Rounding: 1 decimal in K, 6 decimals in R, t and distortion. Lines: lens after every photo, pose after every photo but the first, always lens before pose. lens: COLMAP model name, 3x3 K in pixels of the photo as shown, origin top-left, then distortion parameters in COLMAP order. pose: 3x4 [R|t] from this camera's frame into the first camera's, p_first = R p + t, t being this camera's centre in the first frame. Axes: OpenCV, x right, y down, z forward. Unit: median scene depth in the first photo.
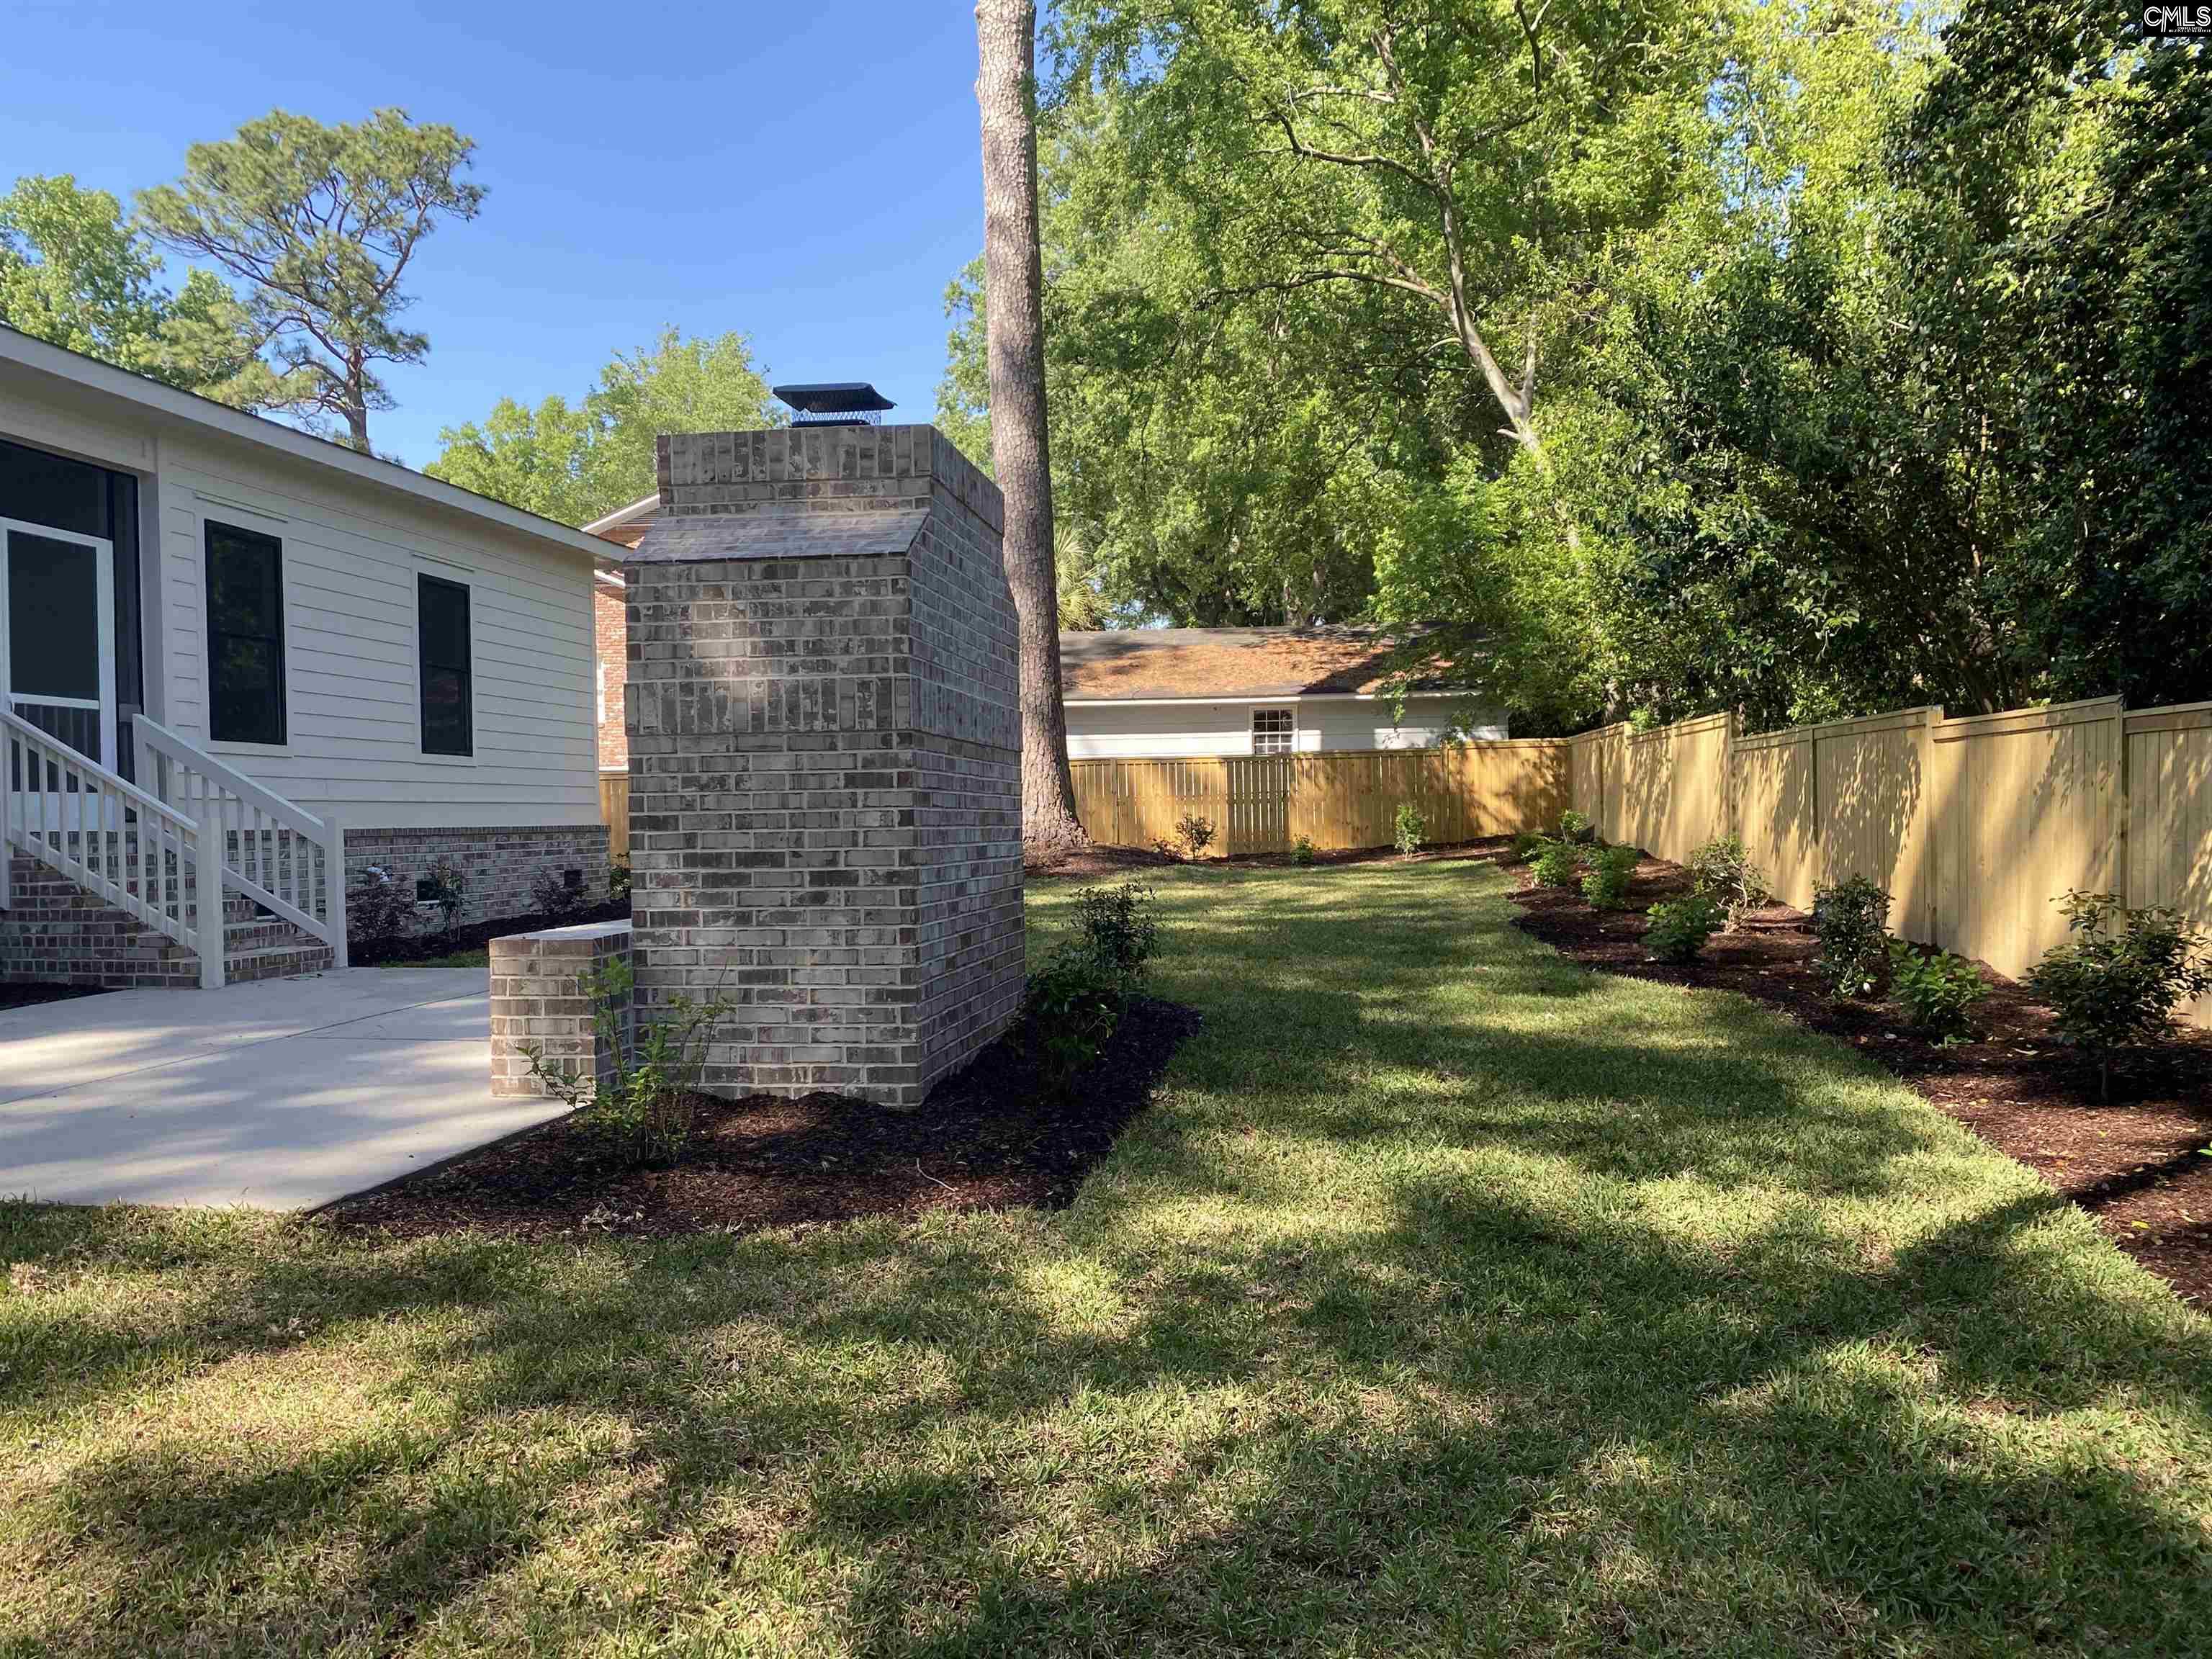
lens RADIAL K [[1670.7, 0, 1096.9], [0, 1670.7, 845.3], [0, 0, 1]] dist [0.032602, -0.043119]
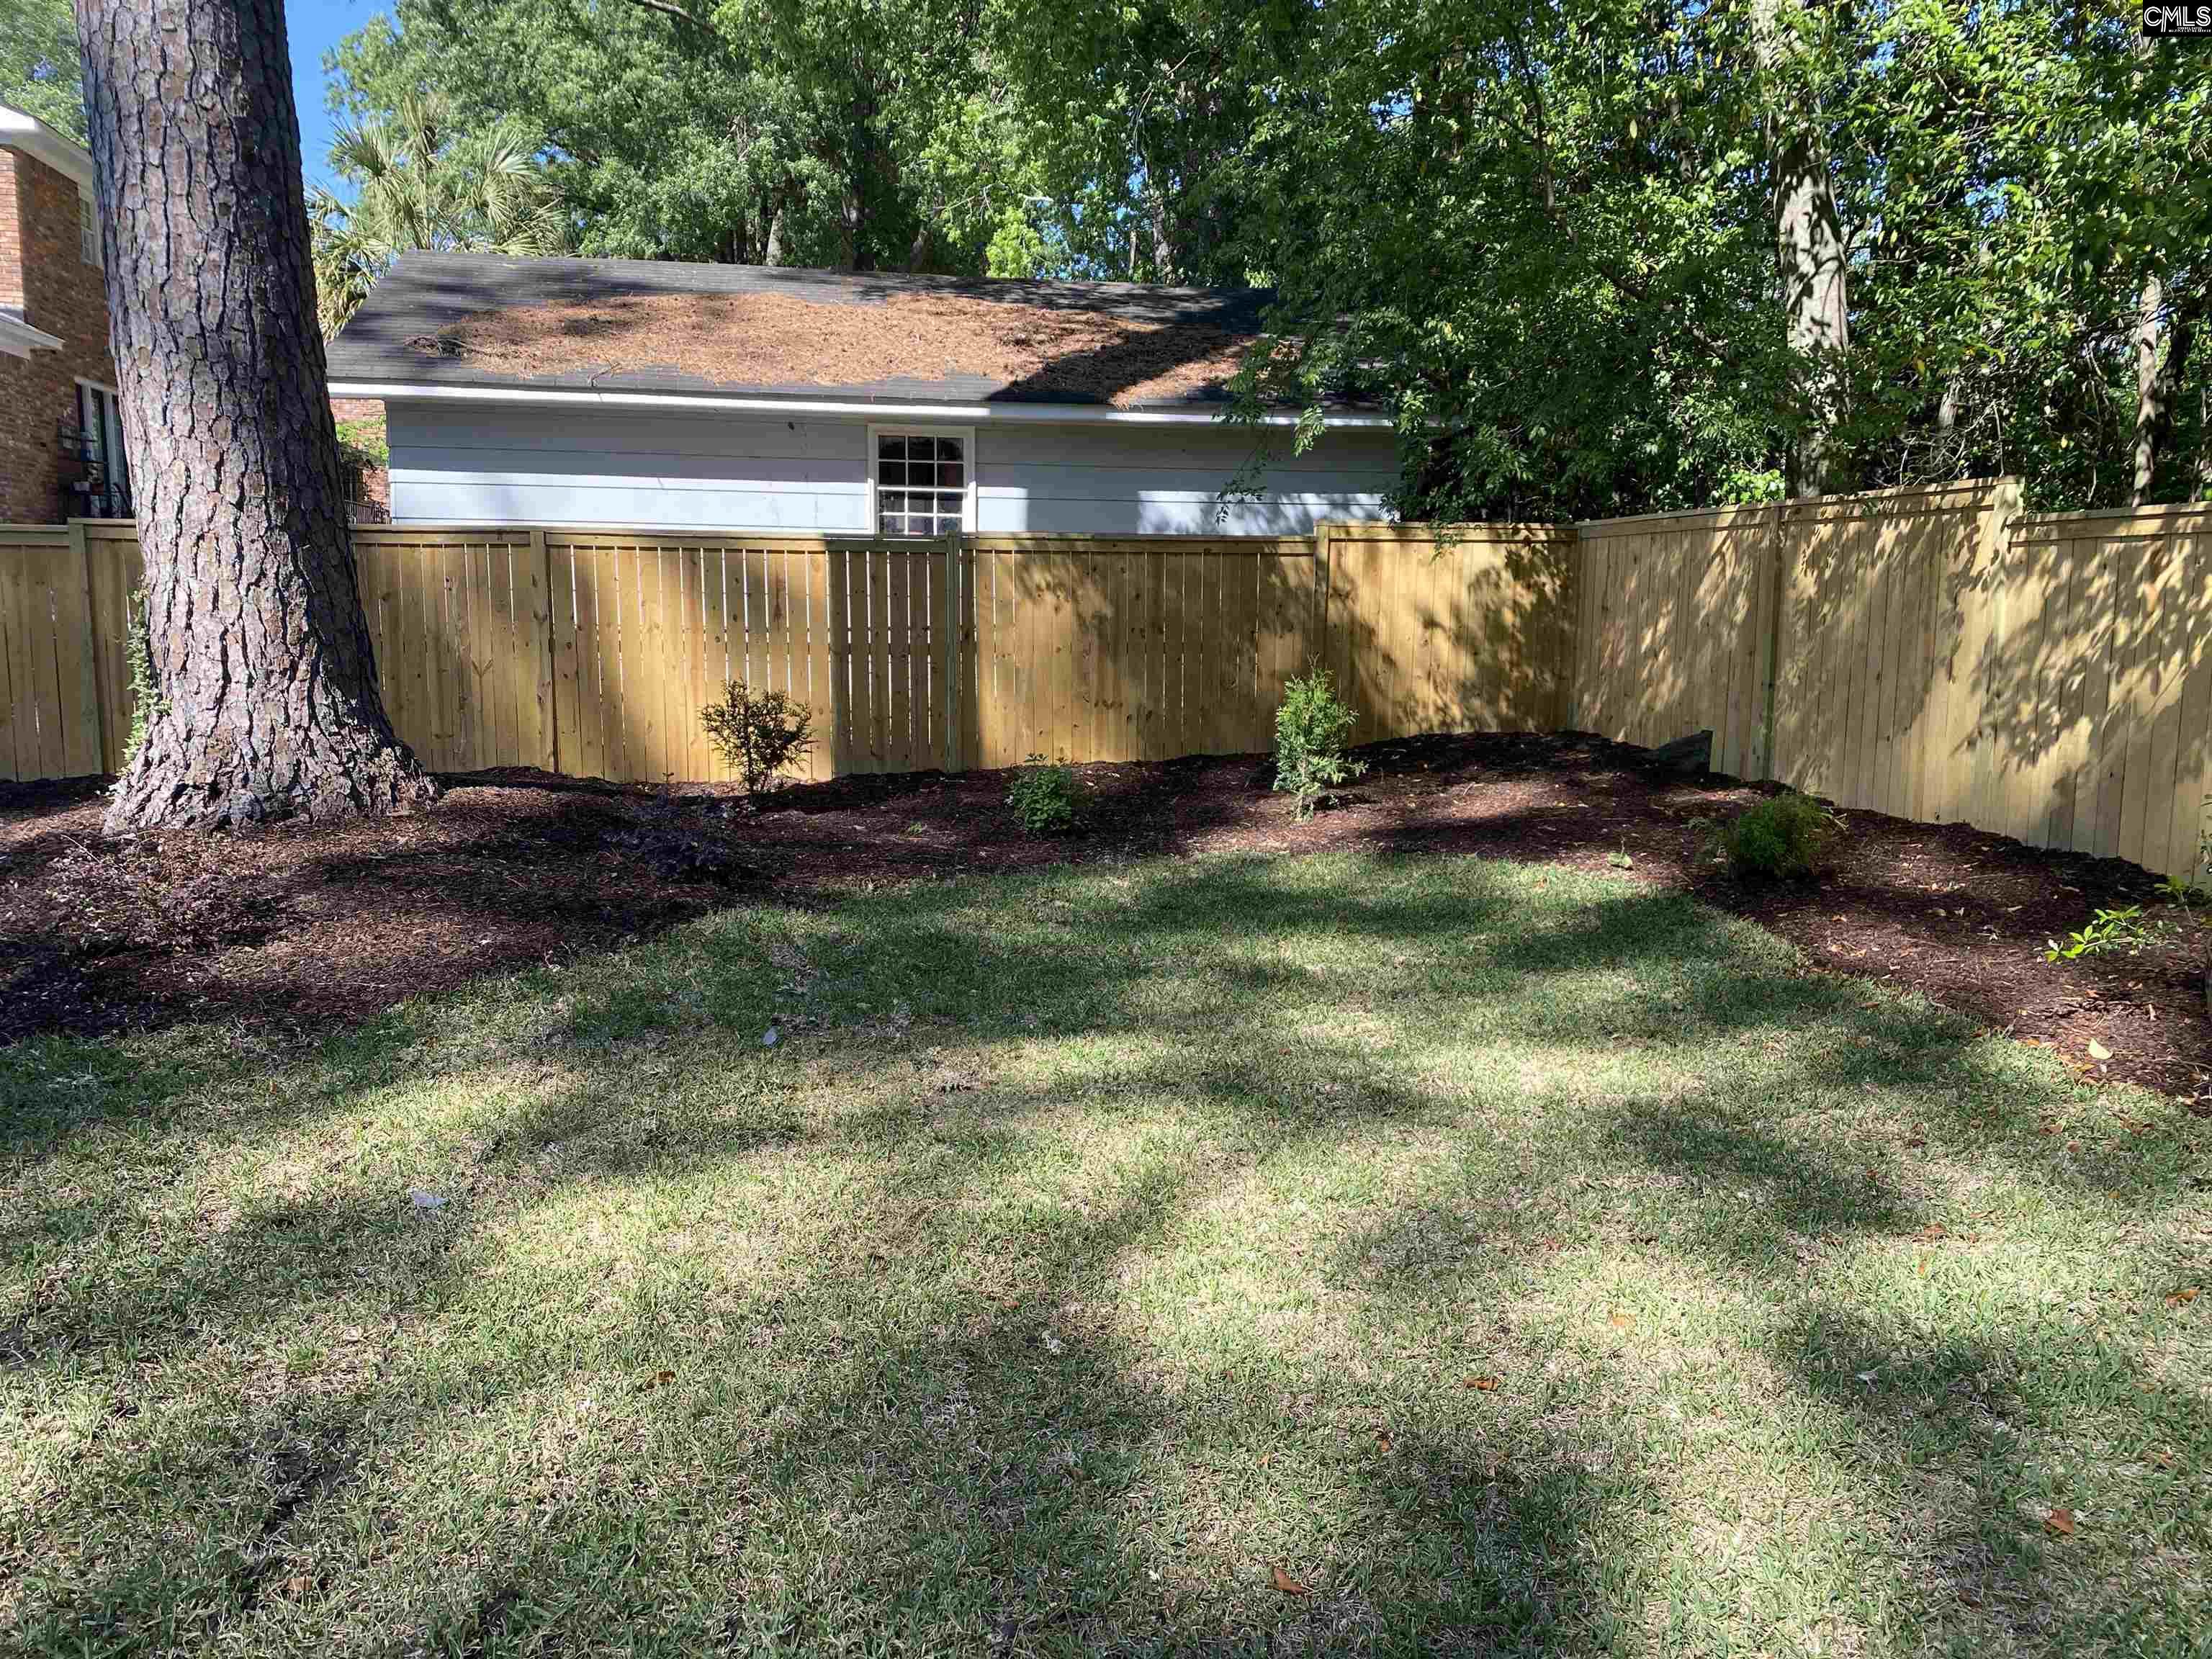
lens RADIAL K [[1670.7, 0, 1096.9], [0, 1670.7, 845.3], [0, 0, 1]] dist [0.032602, -0.043119]
pose [[0.960344, -0.012324, 0.278546, 0.023631], [-0.022694, 0.992253, 0.122144, -0.027876], [-0.277893, -0.123622, 0.952624, 0.543057]]
